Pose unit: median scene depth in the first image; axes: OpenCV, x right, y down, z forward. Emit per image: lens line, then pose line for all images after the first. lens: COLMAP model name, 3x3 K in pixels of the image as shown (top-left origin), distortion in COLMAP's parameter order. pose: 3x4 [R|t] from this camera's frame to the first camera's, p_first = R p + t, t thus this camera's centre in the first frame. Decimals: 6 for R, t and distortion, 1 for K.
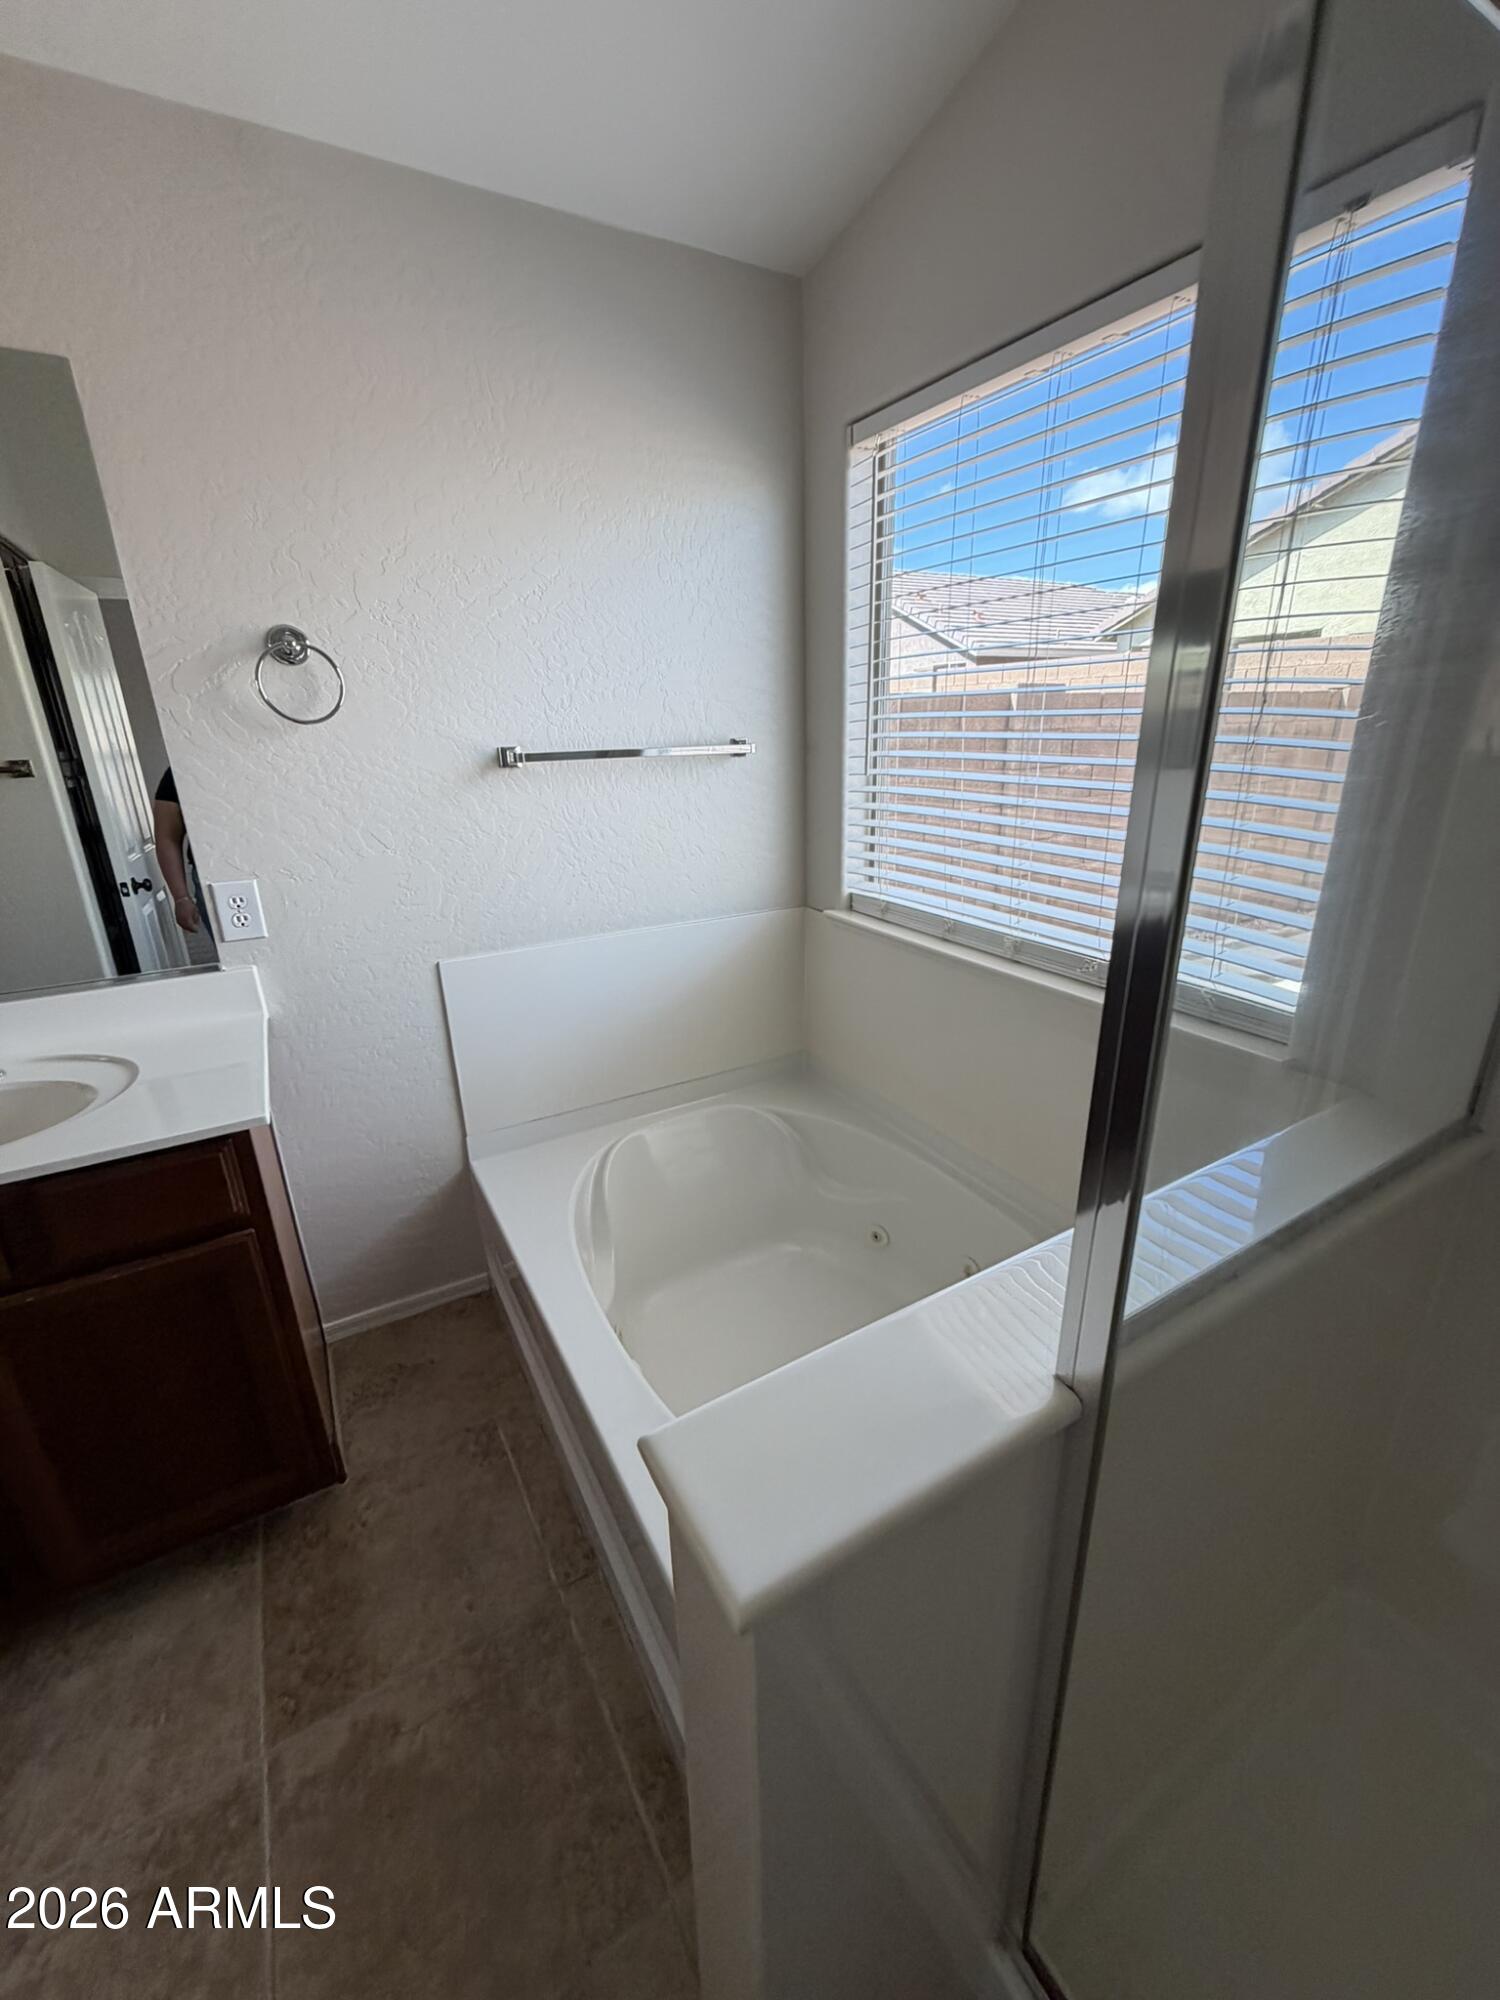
lens RADIAL K [[798.3, 0, 752.3], [0, 798.3, 998.9], [0, 0, 1]] dist [-0.000856, 0.000219]
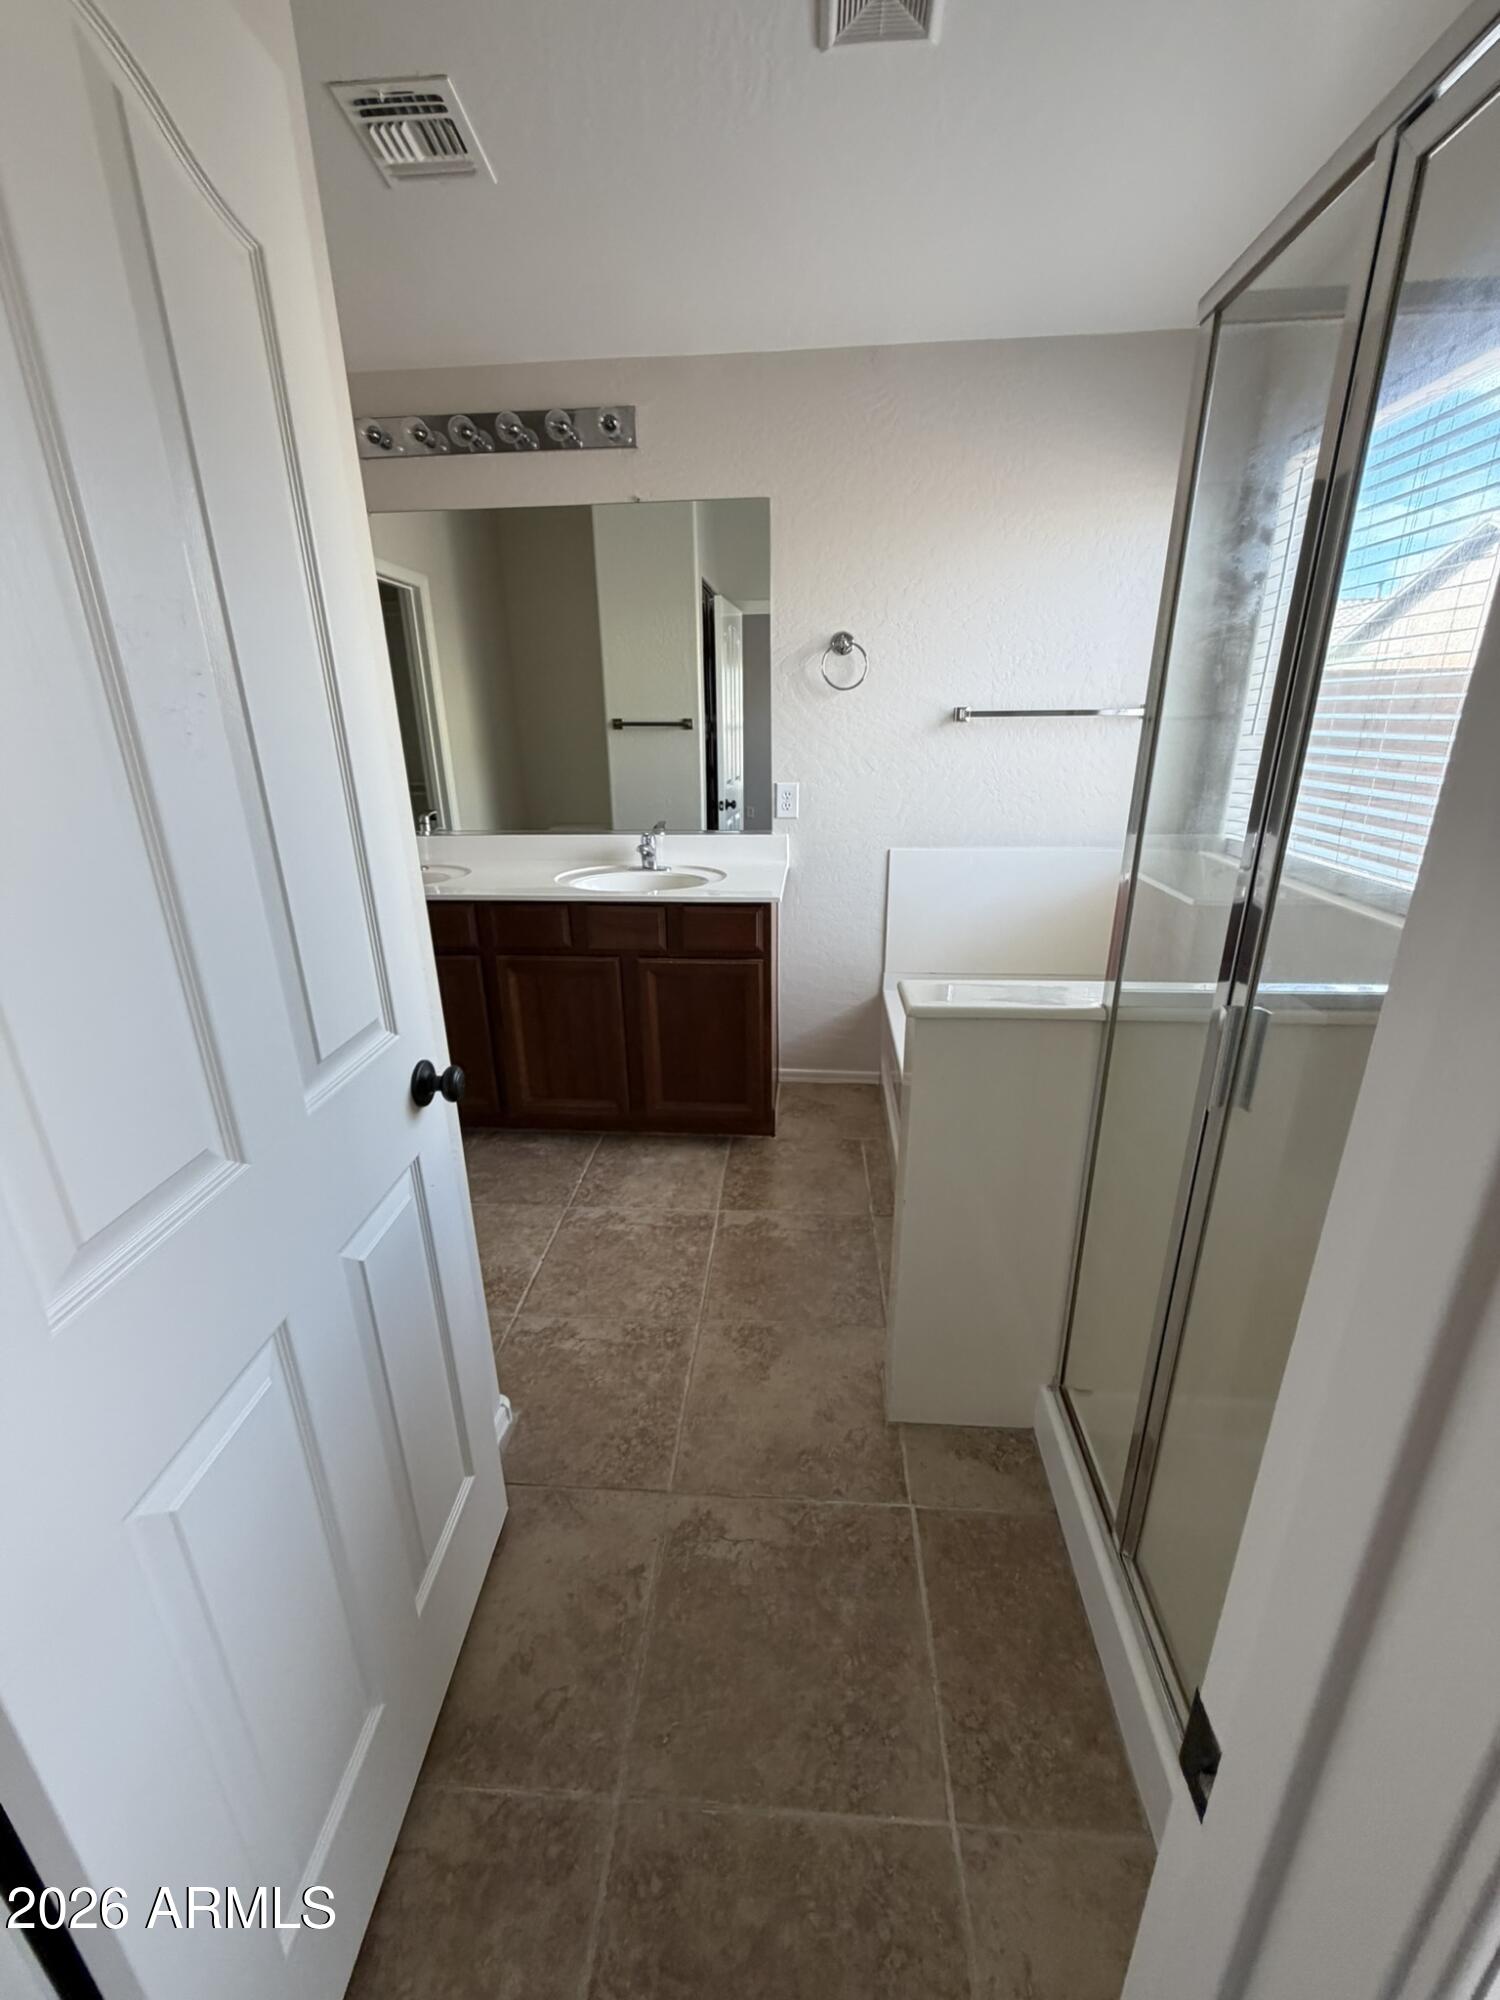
lens RADIAL K [[798.3, 0, 752.3], [0, 798.3, 998.9], [0, 0, 1]] dist [-0.000856, 0.000219]
pose [[0.821923, 0.200284, -0.533225, 0.305141], [-0.192310, 0.978748, 0.071195, 0.205285], [0.536153, 0.044028, 0.842972, -0.482499]]
